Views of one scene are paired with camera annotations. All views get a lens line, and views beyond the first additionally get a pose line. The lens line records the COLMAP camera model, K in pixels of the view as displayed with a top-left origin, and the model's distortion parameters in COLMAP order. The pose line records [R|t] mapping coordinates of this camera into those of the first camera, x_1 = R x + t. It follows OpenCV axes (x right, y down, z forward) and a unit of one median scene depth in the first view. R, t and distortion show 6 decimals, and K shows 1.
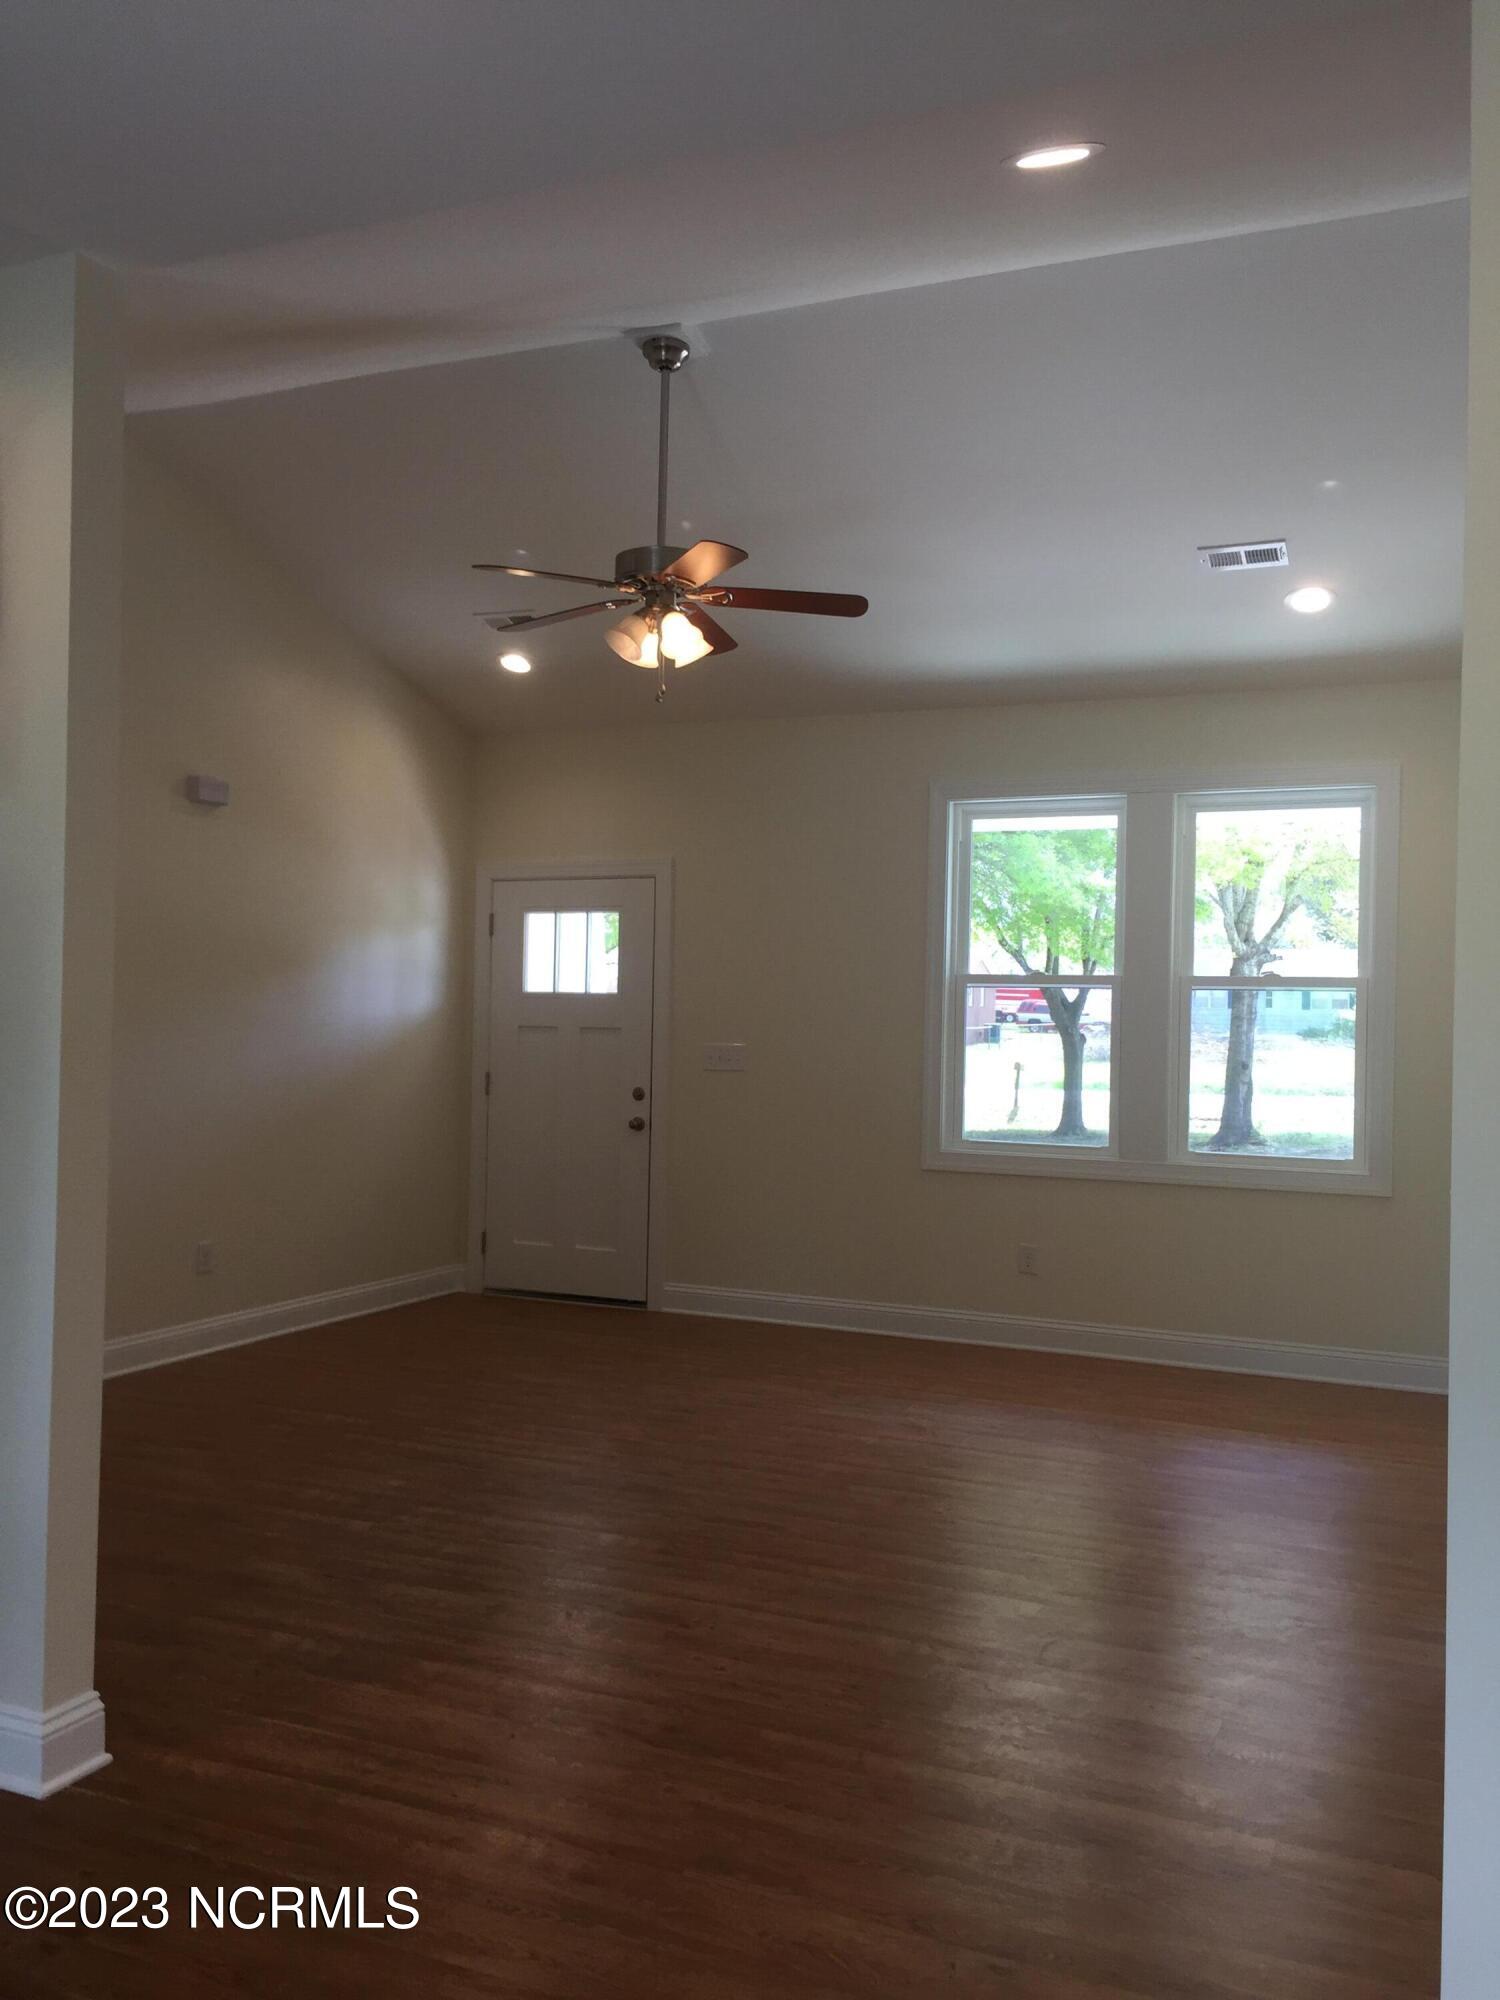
lens RADIAL K [[1719.1, 0, 750.0], [0, 1719.1, 1000.0], [0, 0, 1]] dist [0.048822, -0.008603]
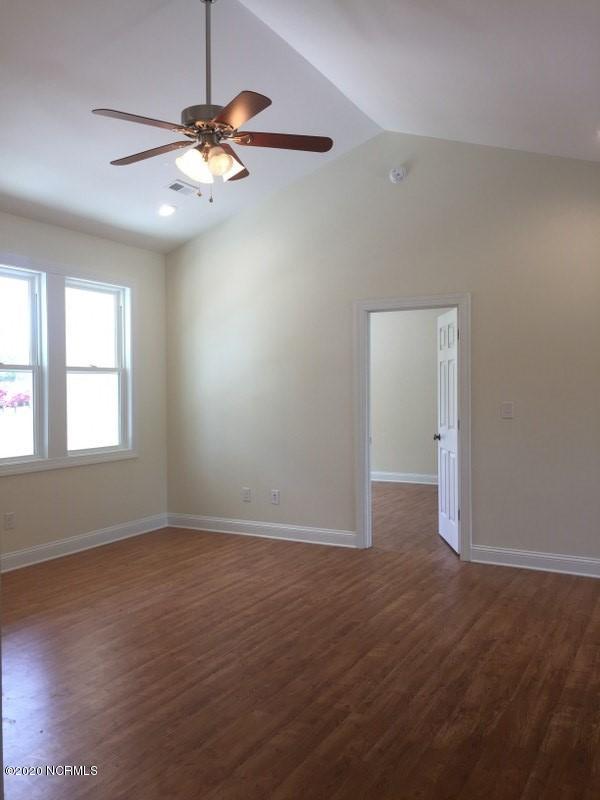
lens RADIAL K [[669.6, 0, 317.7], [0, 669.6, 401.2], [0, 0, 1]] dist [-0.004184, -0.006387]
pose [[0.090331, -0.040321, 0.995095, -0.511494], [0.006872, 0.999182, 0.039863, -0.001282], [-0.995888, 0.003237, 0.090534, 0.619030]]
